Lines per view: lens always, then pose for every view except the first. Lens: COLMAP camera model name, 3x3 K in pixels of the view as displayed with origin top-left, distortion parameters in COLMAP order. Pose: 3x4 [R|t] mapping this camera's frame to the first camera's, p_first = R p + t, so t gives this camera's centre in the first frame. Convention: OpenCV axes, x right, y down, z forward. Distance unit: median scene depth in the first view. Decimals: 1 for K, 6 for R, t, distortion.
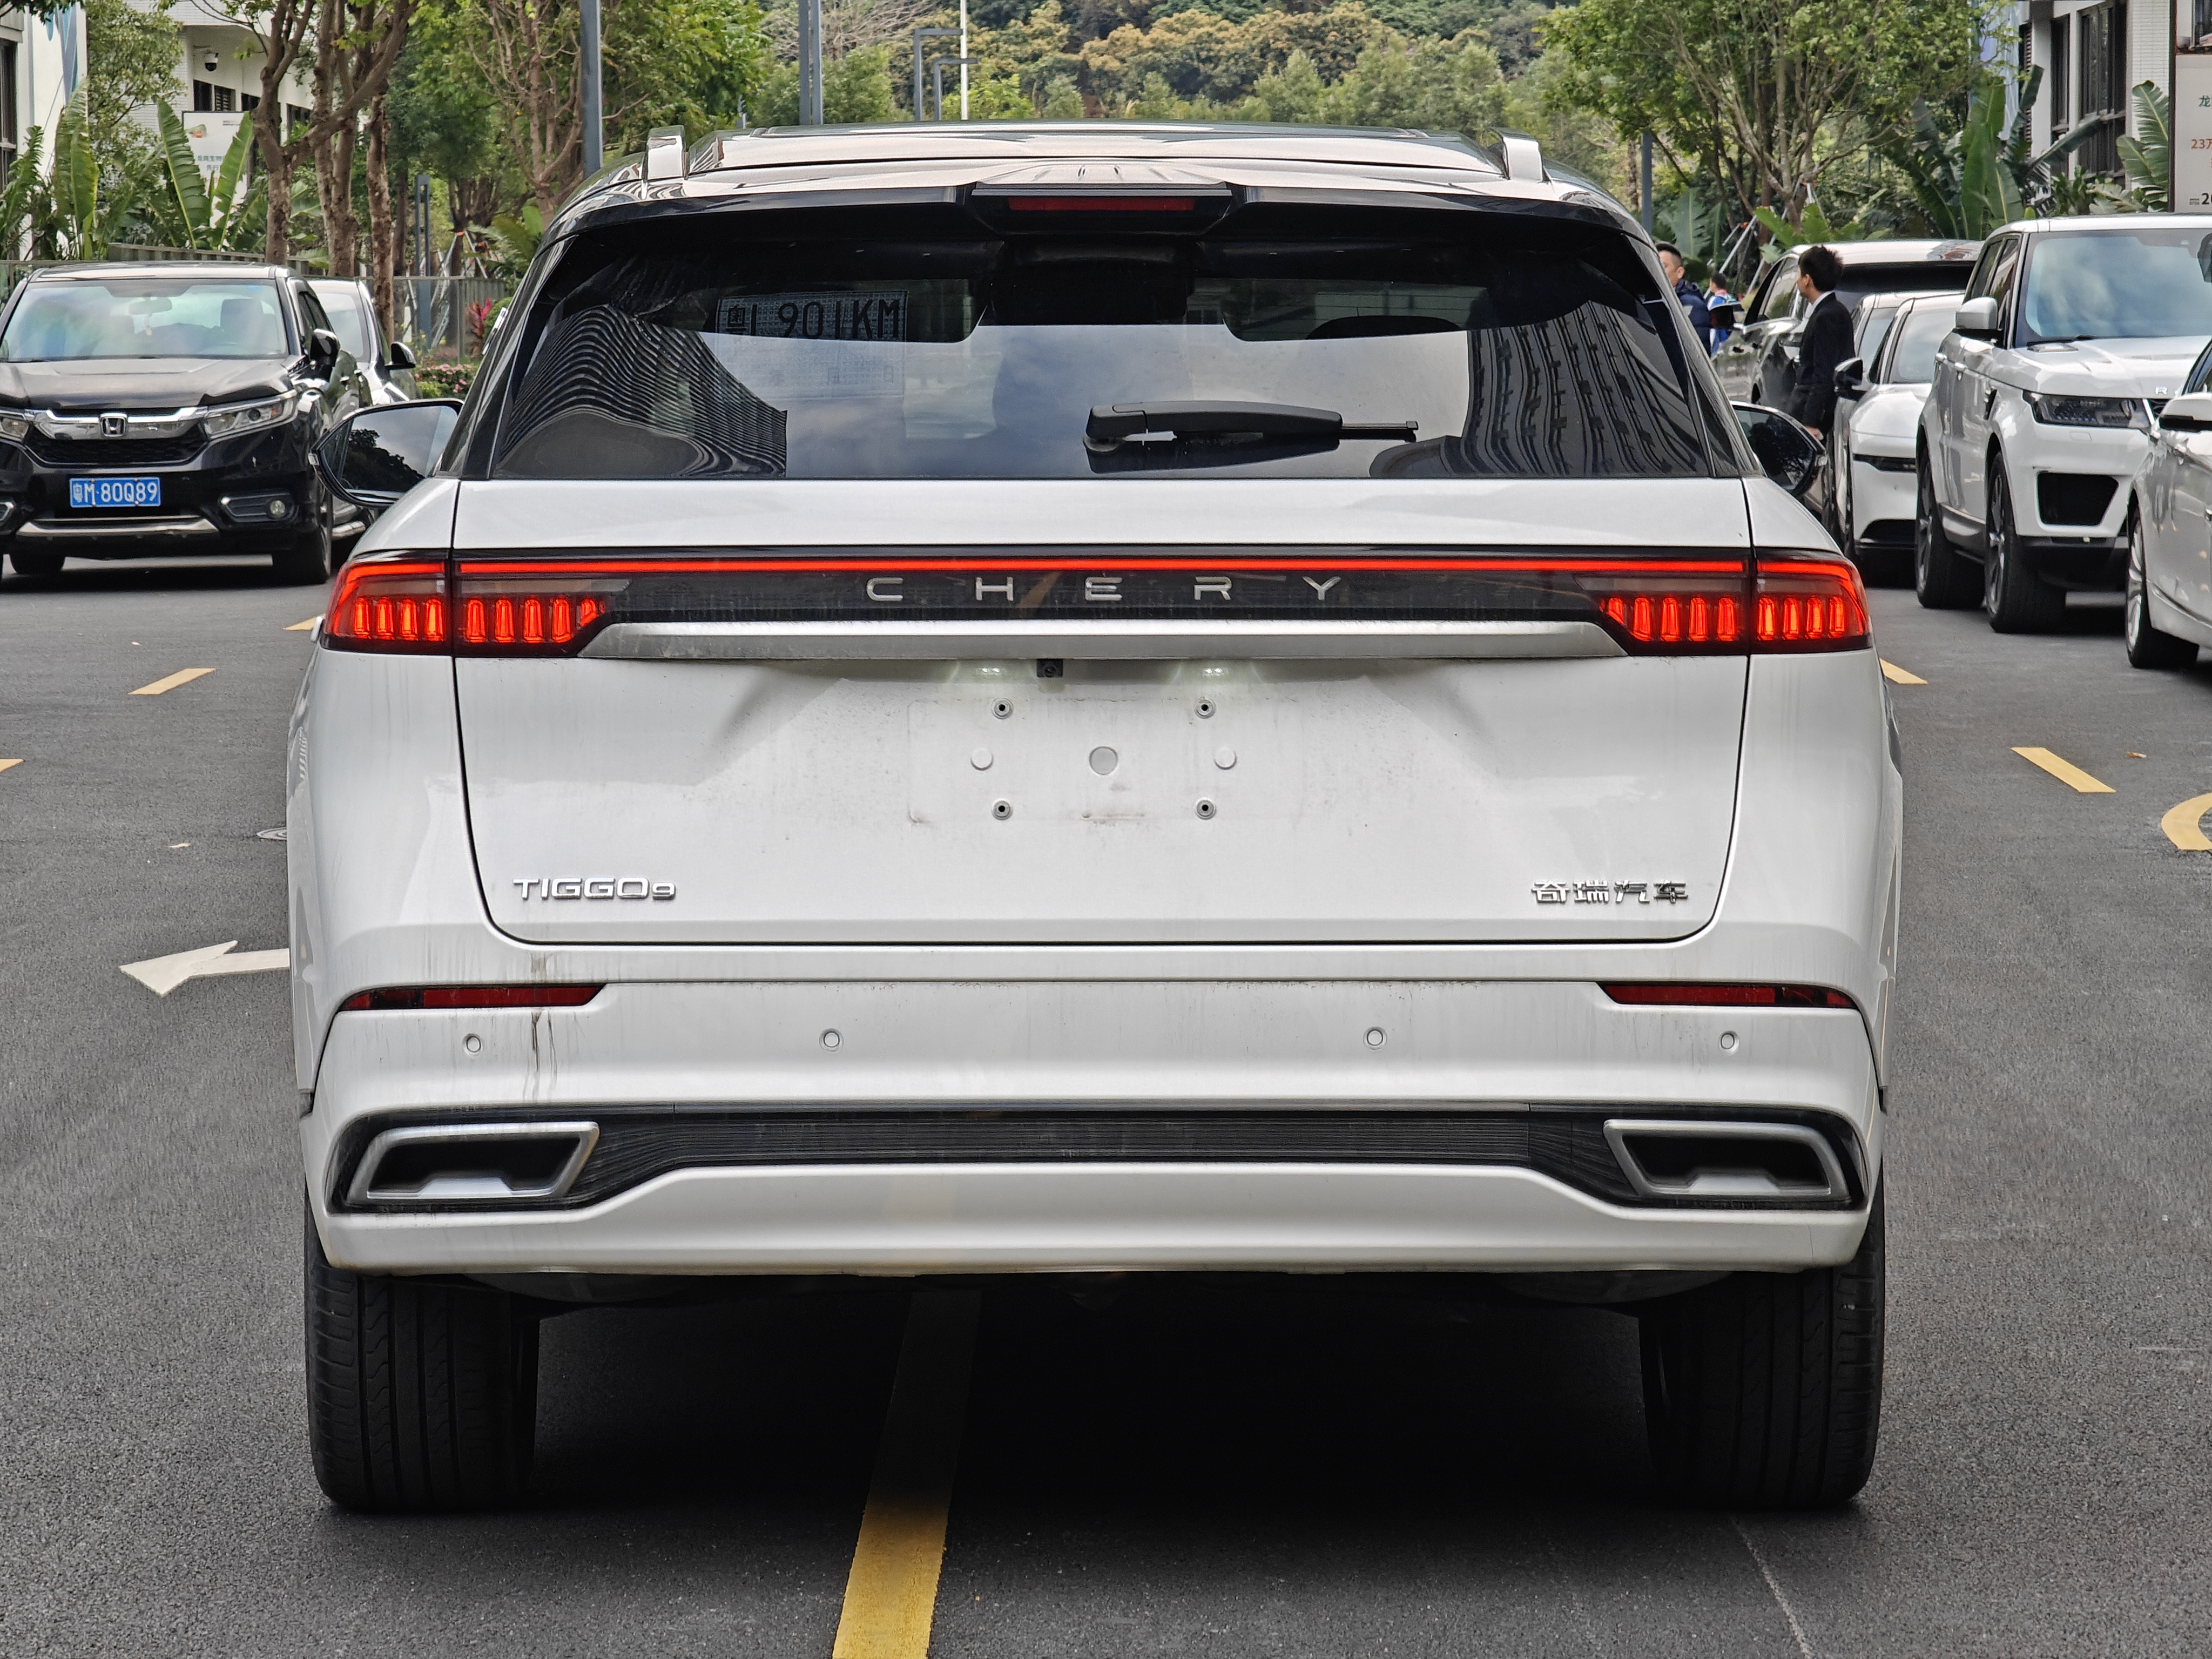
lens RADIAL K [[8631.8, 0, 1126.3], [0, 8631.8, 820.5], [0, 0, 1]] dist [0.513203, 0.000000]
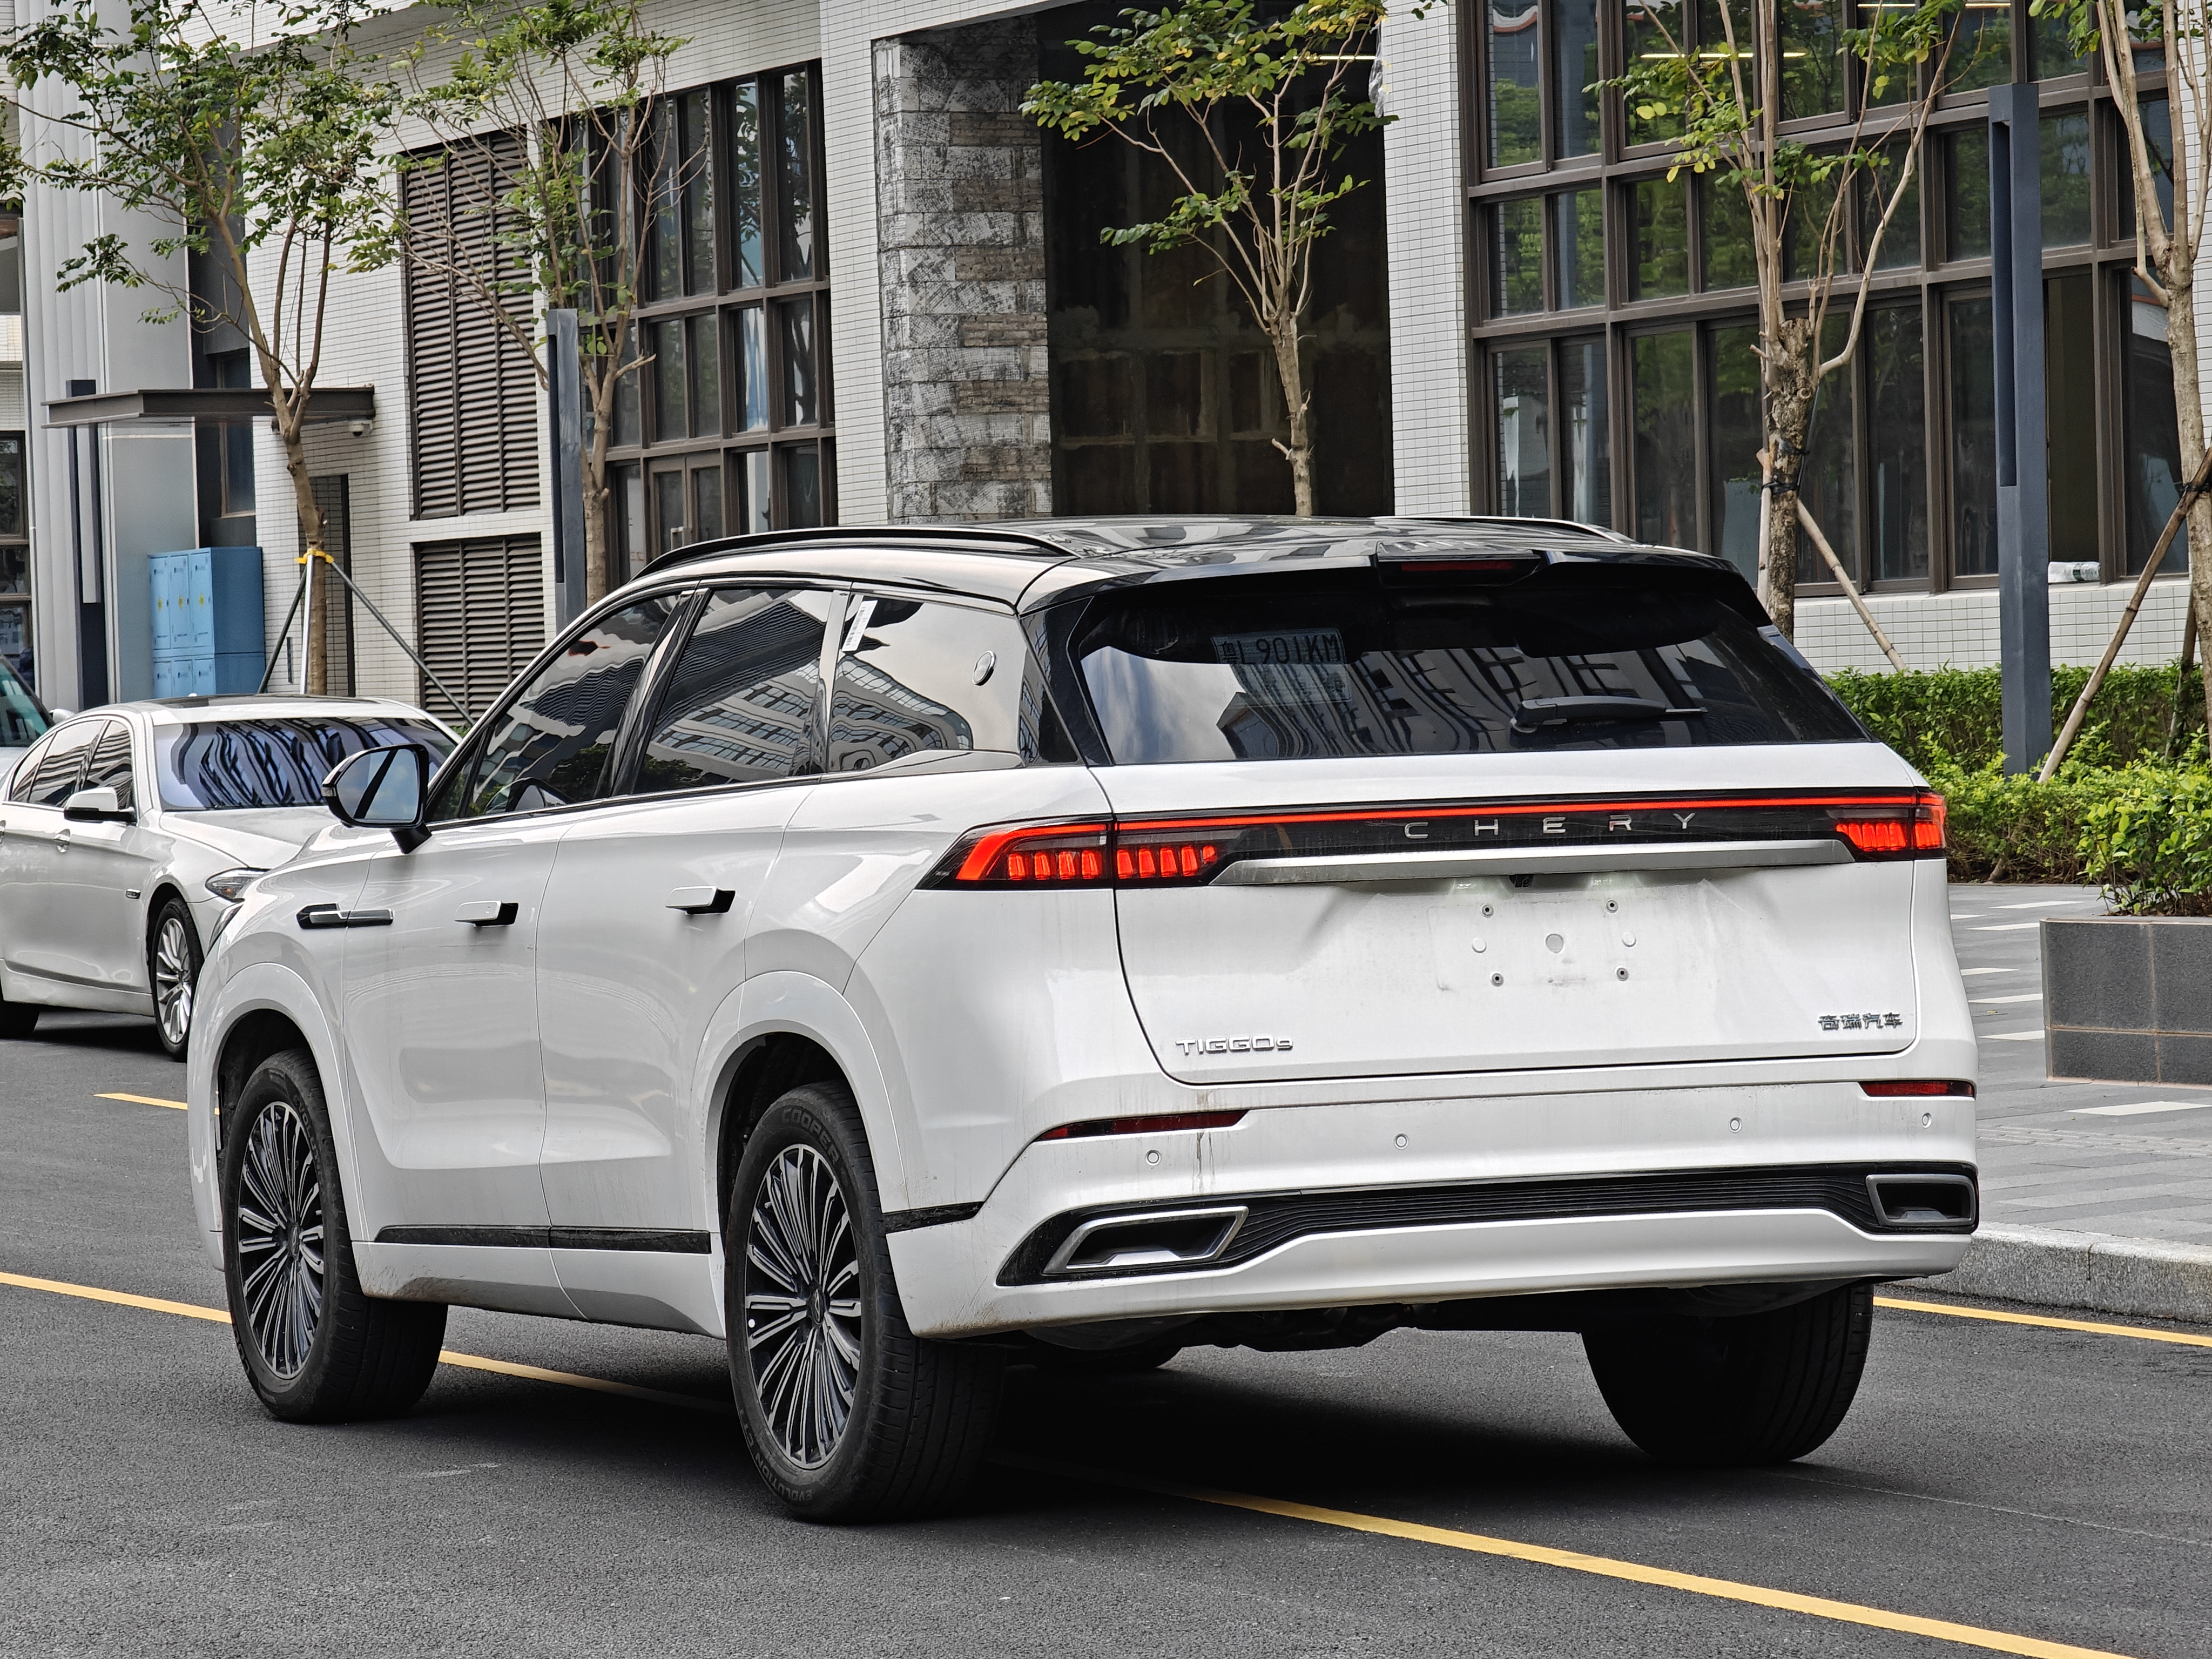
lens RADIAL K [[8631.8, 0, 1098.4], [0, 8631.8, 821.9], [0, 0, 1]] dist [0.513203, 0.000000]
pose [[0.923645, -0.029408, 0.382119, -0.631858], [0.044976, 0.998479, -0.031873, 0.015732], [-0.380600, 0.046626, 0.923563, -0.325404]]
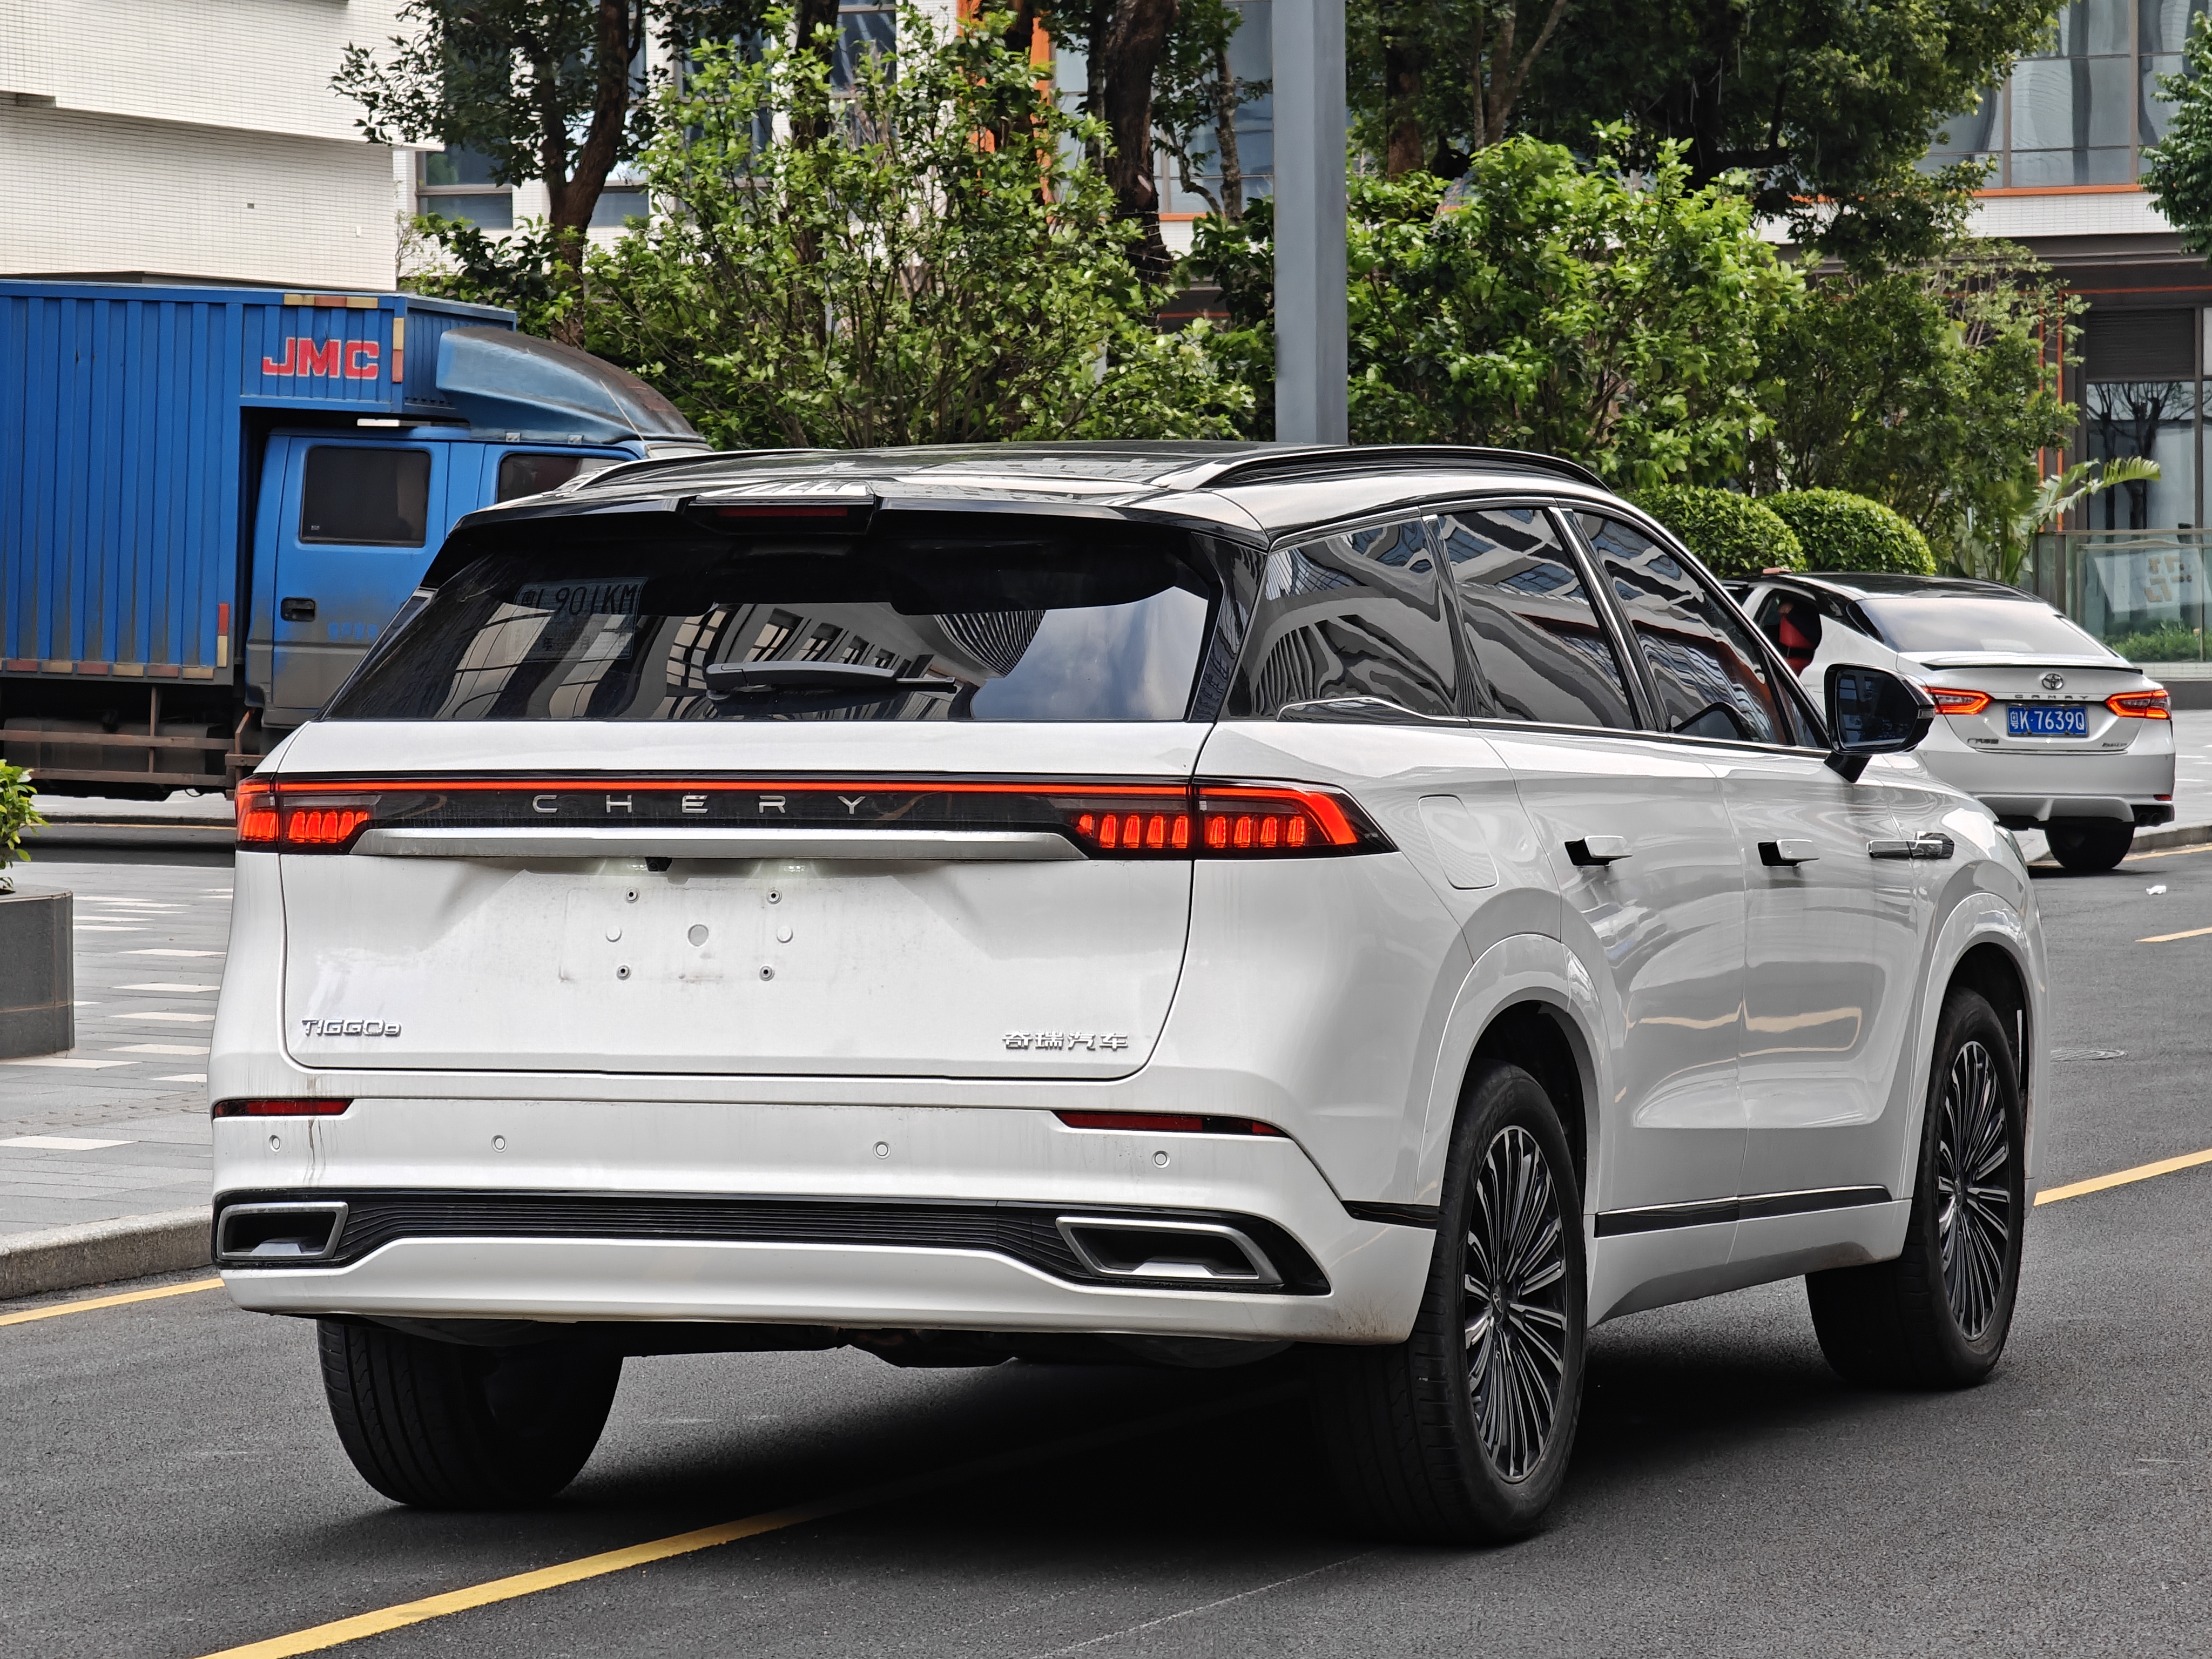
lens RADIAL K [[8631.8, 0, 1094.2], [0, 8631.8, 847.3], [0, 0, 1]] dist [0.513203, 0.000000]
pose [[0.935380, 0.007869, -0.353556, 0.517872], [-0.016002, 0.999670, -0.020087, 0.005204], [0.353281, 0.024447, 0.935198, -0.211101]]
